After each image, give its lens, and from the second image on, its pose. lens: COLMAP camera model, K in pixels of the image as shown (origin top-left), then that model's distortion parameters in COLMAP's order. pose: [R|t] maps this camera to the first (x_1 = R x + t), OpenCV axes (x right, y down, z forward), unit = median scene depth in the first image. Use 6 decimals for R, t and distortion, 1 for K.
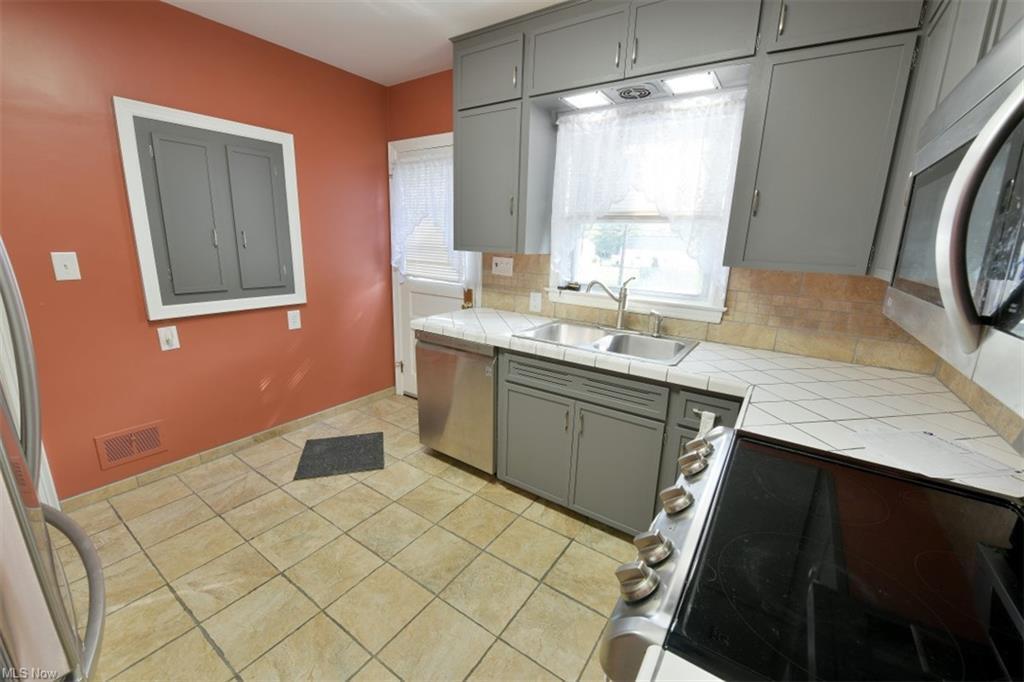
lens RADIAL K [[408.9, 0, 512.7], [0, 408.9, 340.1], [0, 0, 1]] dist [-0.015418, -0.000139]
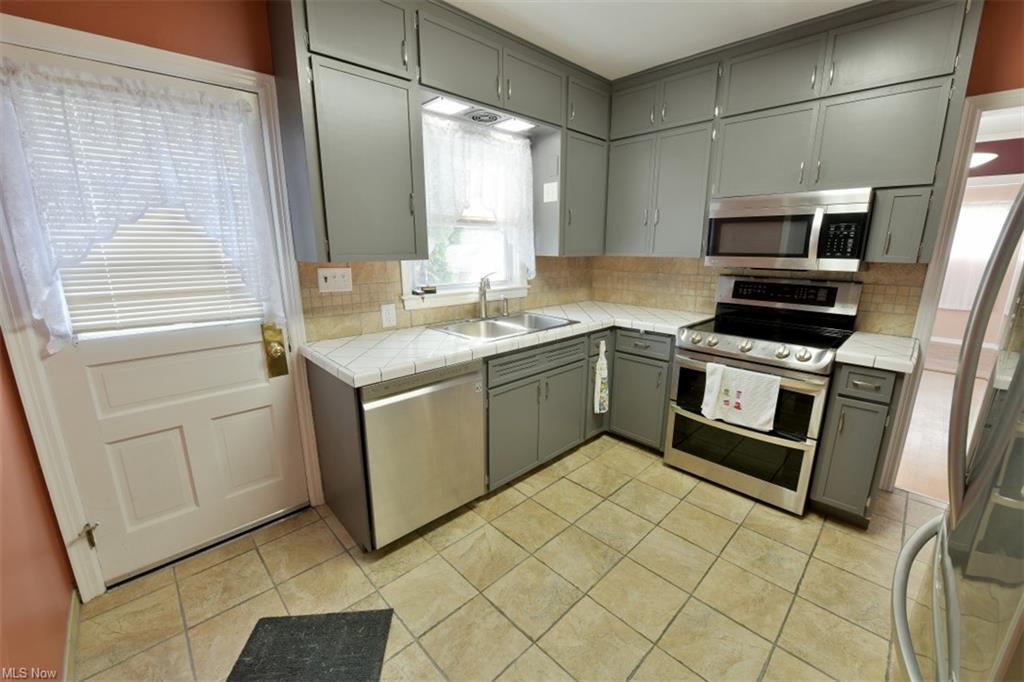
lens RADIAL K [[408.9, 0, 512.7], [0, 408.9, 340.1], [0, 0, 1]] dist [-0.015418, -0.000139]
pose [[0.205003, -0.253451, 0.945376, -0.841906], [0.239604, 0.949497, 0.202598, -0.182773], [-0.948980, 0.184983, 0.255378, 0.637682]]
